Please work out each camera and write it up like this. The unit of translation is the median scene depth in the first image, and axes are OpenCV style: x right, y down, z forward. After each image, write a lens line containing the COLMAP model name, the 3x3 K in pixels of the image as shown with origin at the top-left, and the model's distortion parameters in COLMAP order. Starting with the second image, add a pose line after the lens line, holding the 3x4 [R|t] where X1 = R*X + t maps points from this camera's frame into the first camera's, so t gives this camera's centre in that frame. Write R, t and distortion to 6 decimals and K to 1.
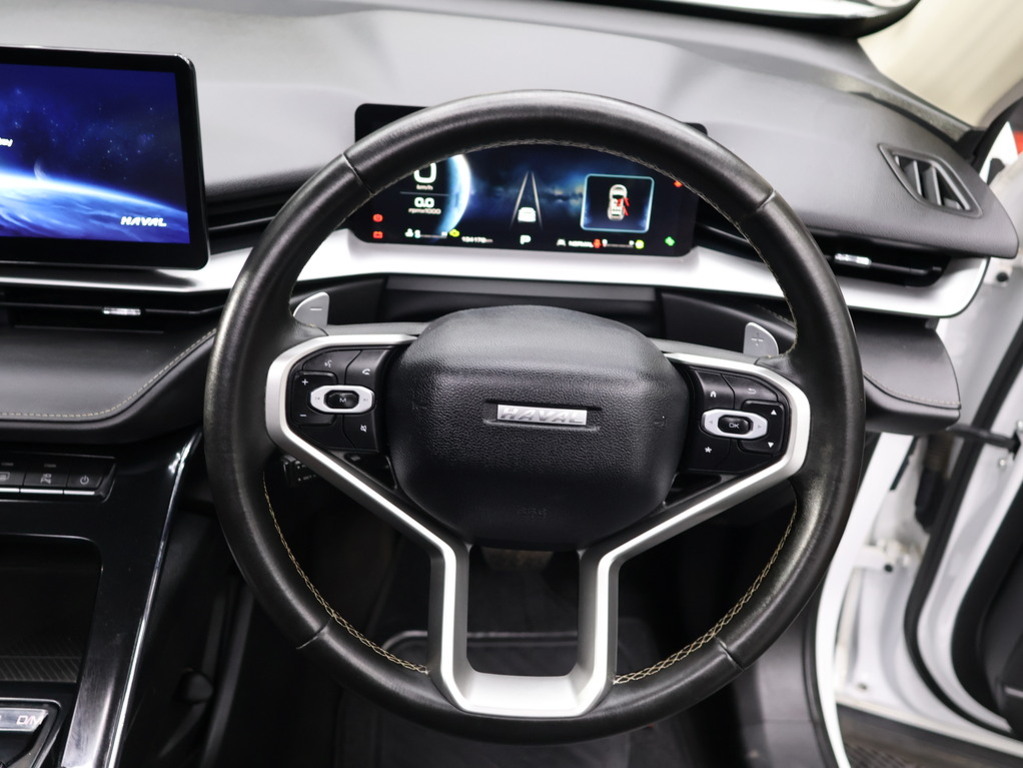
lens RADIAL K [[873.2, 0, 511.5], [0, 873.2, 384.0], [0, 0, 1]] dist [-0.006312, 0.004354]
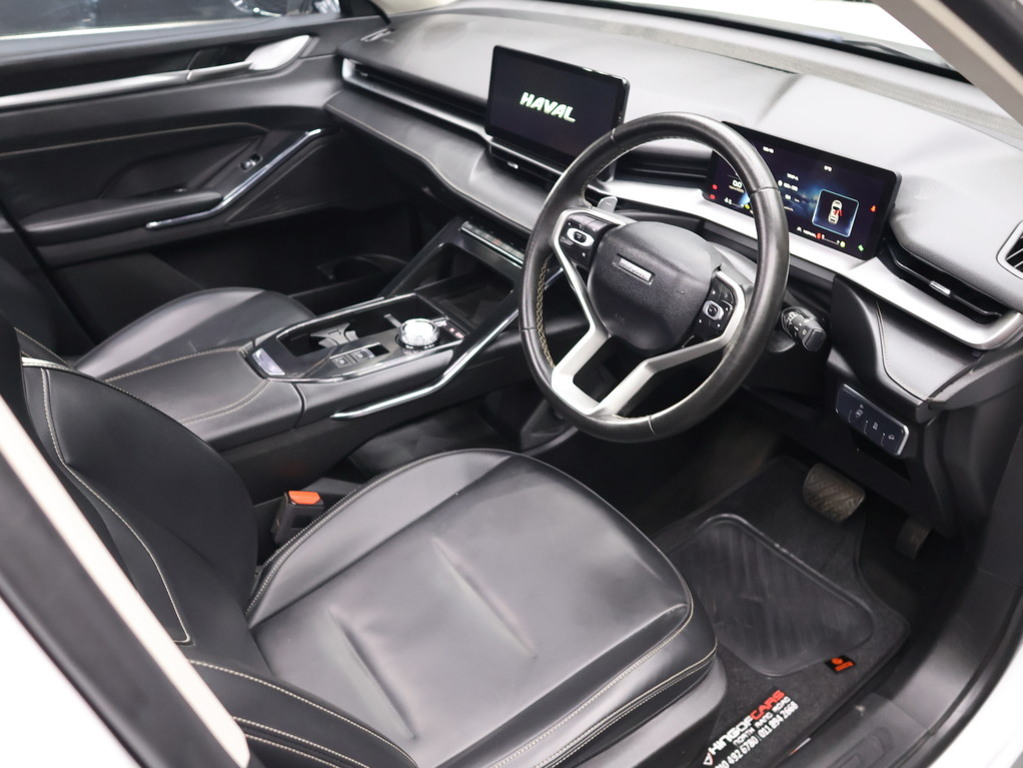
lens RADIAL K [[873.2, 0, 511.5], [0, 873.2, 384.0], [0, 0, 1]] dist [-0.006312, 0.004354]
pose [[0.544245, 0.383081, -0.746355, 1.063398], [-0.414147, 0.896377, 0.158084, 0.051490], [0.729575, 0.223064, 0.646501, -0.315886]]
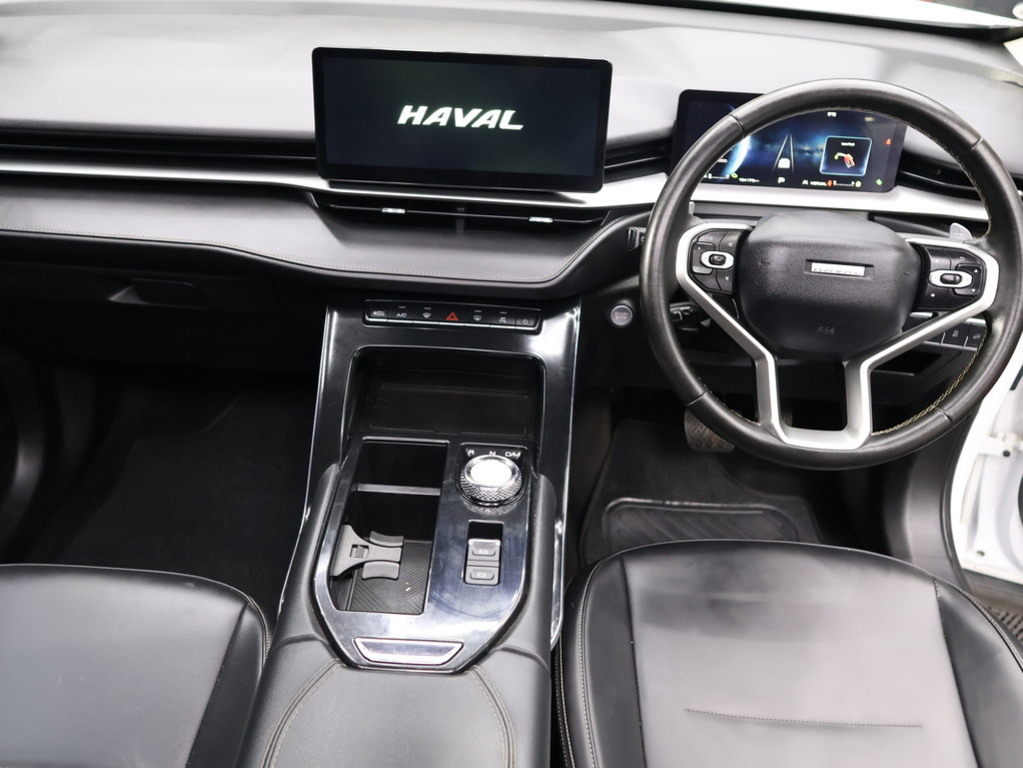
lens RADIAL K [[873.2, 0, 511.5], [0, 873.2, 384.0], [0, 0, 1]] dist [-0.006312, 0.004354]
pose [[0.997839, 0.017836, -0.063234, -0.352515], [-0.017624, 0.999837, 0.003903, 0.190228], [0.063294, -0.002780, 0.997991, -0.534693]]
